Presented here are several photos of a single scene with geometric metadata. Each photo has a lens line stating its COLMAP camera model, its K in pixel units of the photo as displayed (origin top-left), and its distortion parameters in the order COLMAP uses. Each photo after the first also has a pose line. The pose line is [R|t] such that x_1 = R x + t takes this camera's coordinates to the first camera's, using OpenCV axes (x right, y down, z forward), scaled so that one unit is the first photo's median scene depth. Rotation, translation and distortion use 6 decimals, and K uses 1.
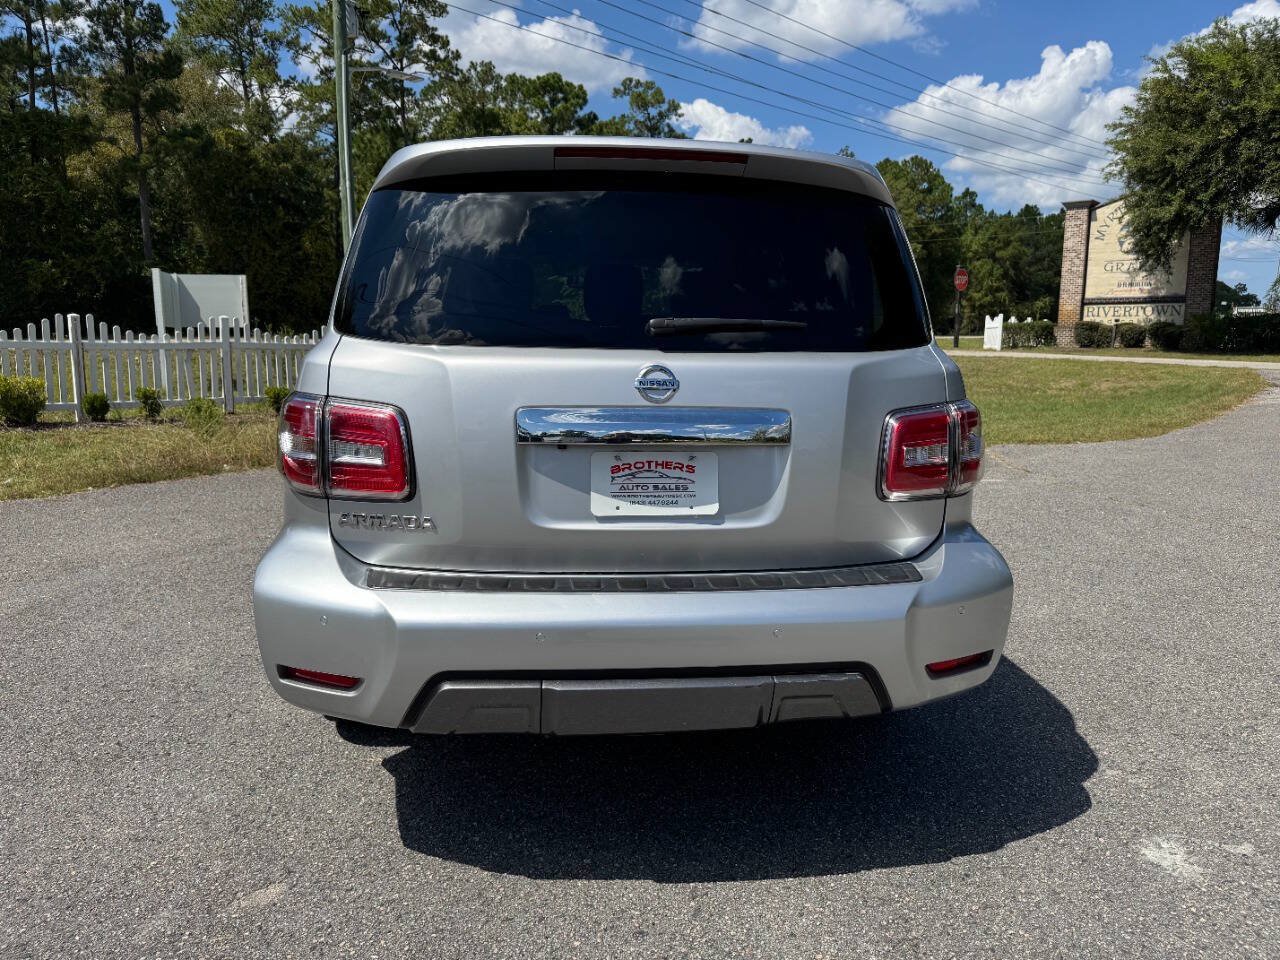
lens RADIAL K [[910.4, 0, 646.1], [0, 910.4, 478.4], [0, 0, 1]] dist [0.007951, -0.013361]
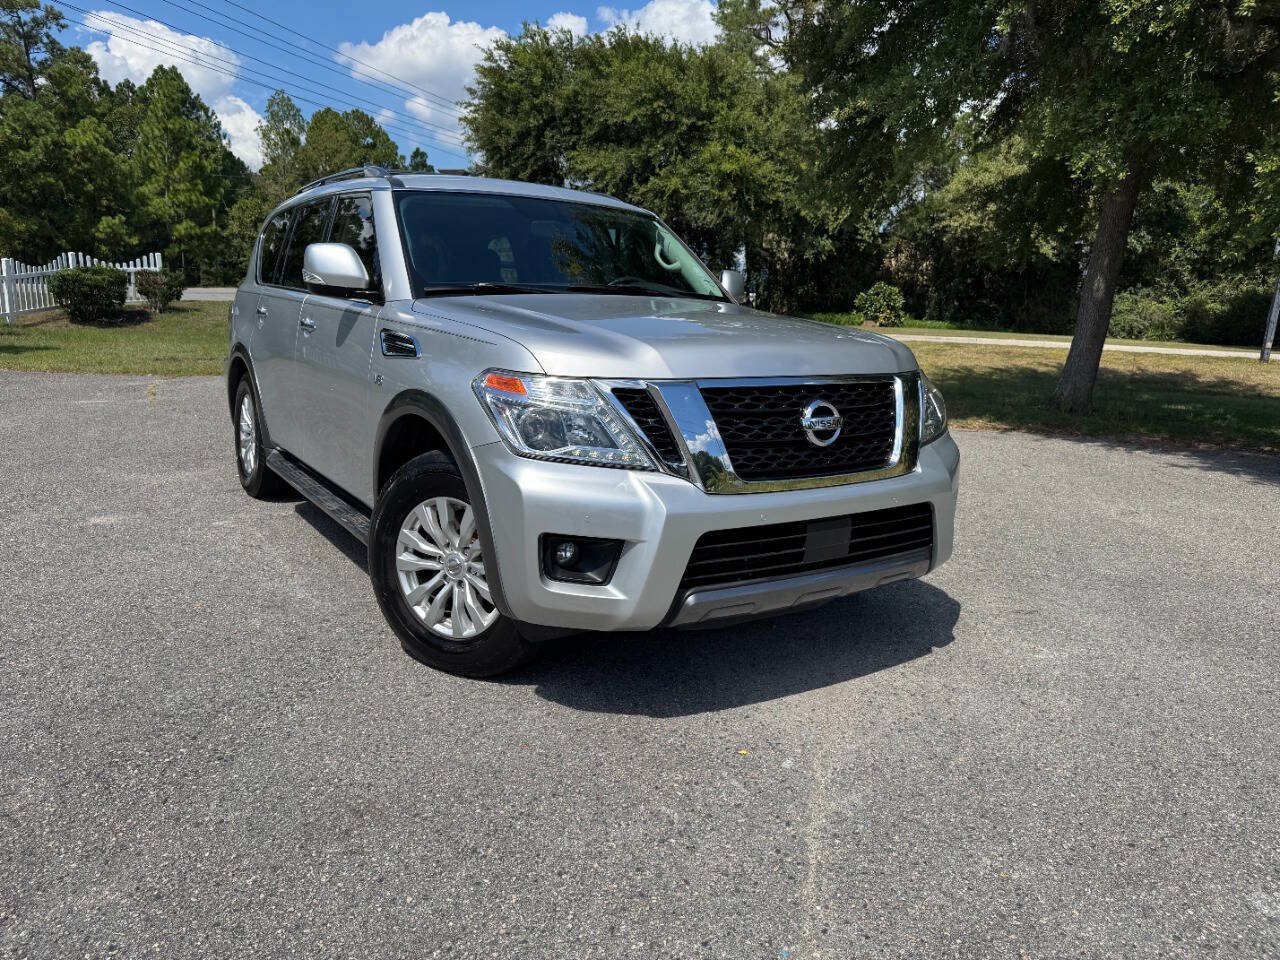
lens RADIAL K [[903.9, 0, 640.6], [0, 903.9, 480.9], [0, 0, 1]] dist [0.022298, -0.027216]
pose [[0.857860, -0.077856, 0.507951, 0.100385], [0.052769, 0.996577, 0.063630, 0.016459], [-0.511167, -0.027782, 0.859032, -0.086215]]
